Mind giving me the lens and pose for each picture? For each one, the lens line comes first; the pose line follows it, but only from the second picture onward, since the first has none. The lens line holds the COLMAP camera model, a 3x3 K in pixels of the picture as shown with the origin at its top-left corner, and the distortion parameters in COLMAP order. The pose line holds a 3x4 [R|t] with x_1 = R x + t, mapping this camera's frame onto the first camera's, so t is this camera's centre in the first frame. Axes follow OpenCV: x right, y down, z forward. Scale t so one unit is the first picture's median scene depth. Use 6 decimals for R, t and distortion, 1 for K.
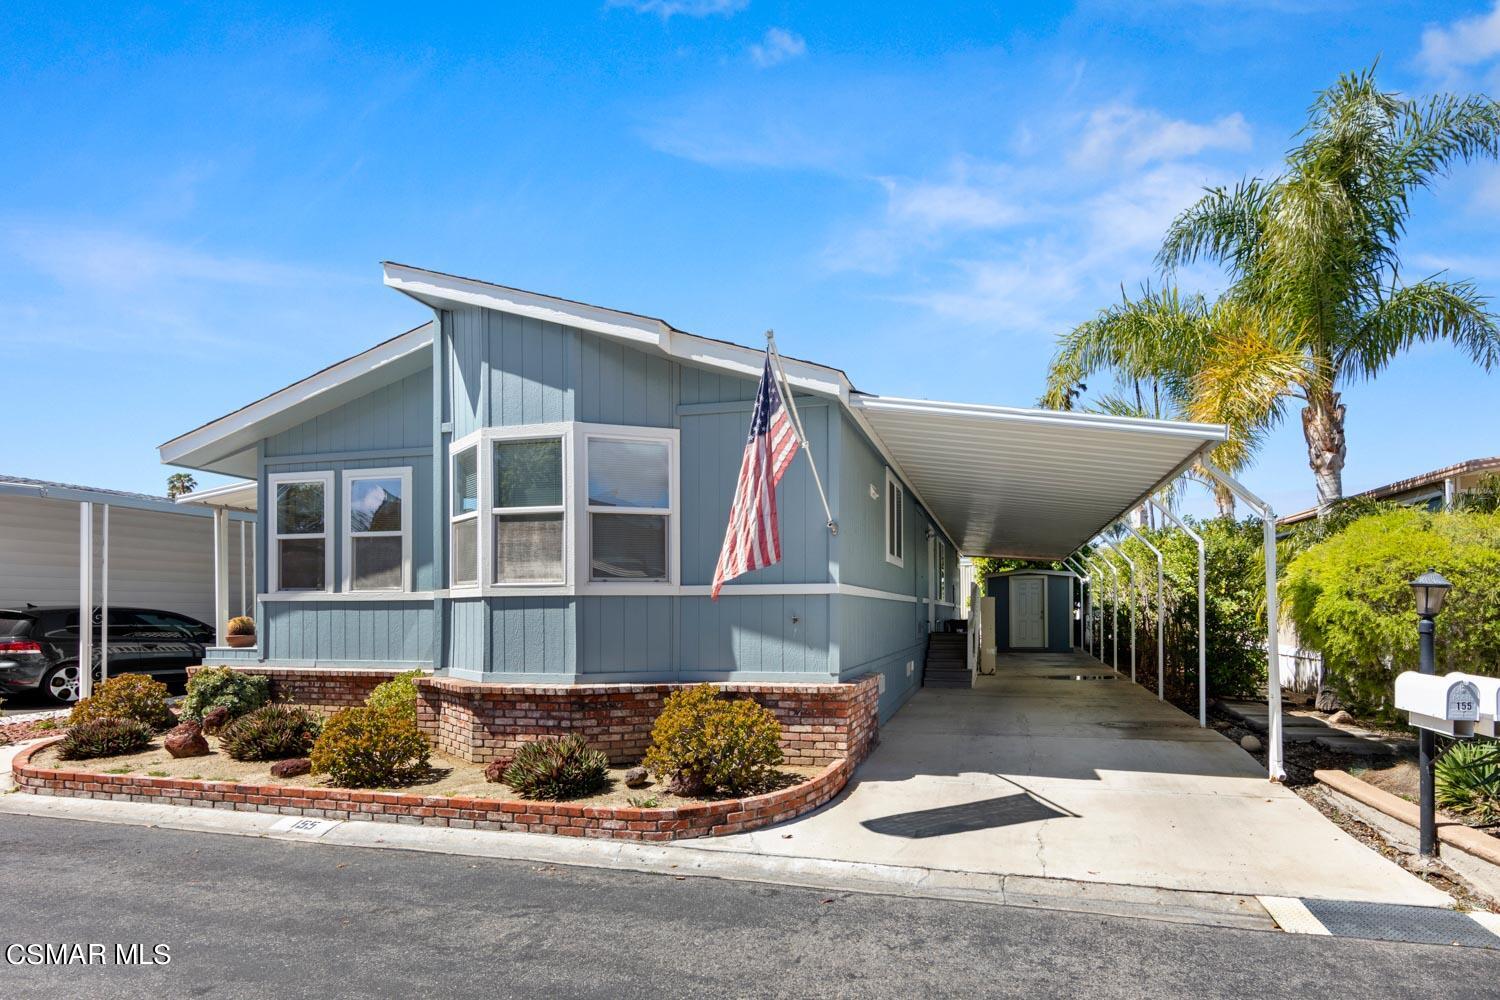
lens RADIAL K [[557.3, 0, 793.3], [0, 557.3, 518.2], [0, 0, 1]] dist [-0.001303, -0.000054]
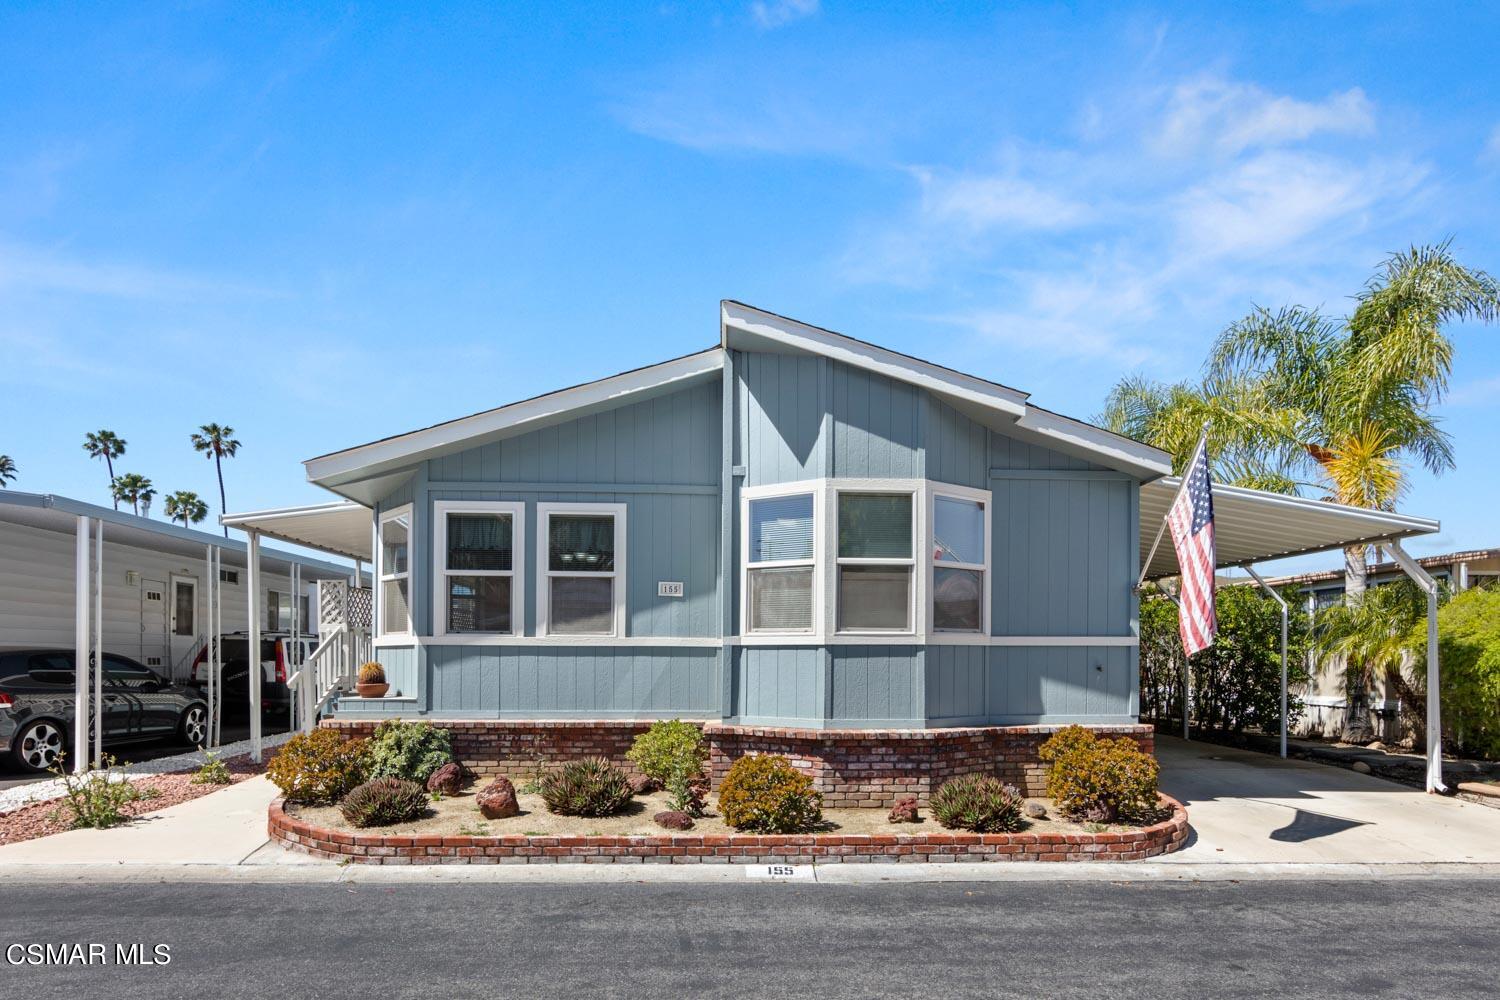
lens RADIAL K [[589.2, 0, 750.3], [0, 589.2, 560.7], [0, 0, 1]] dist [-0.001284, -0.000800]
pose [[0.977948, 0.041183, 0.204750, -0.917428], [-0.041195, 0.999142, -0.004204, -0.001650], [-0.204747, -0.004323, 0.978805, -0.021628]]
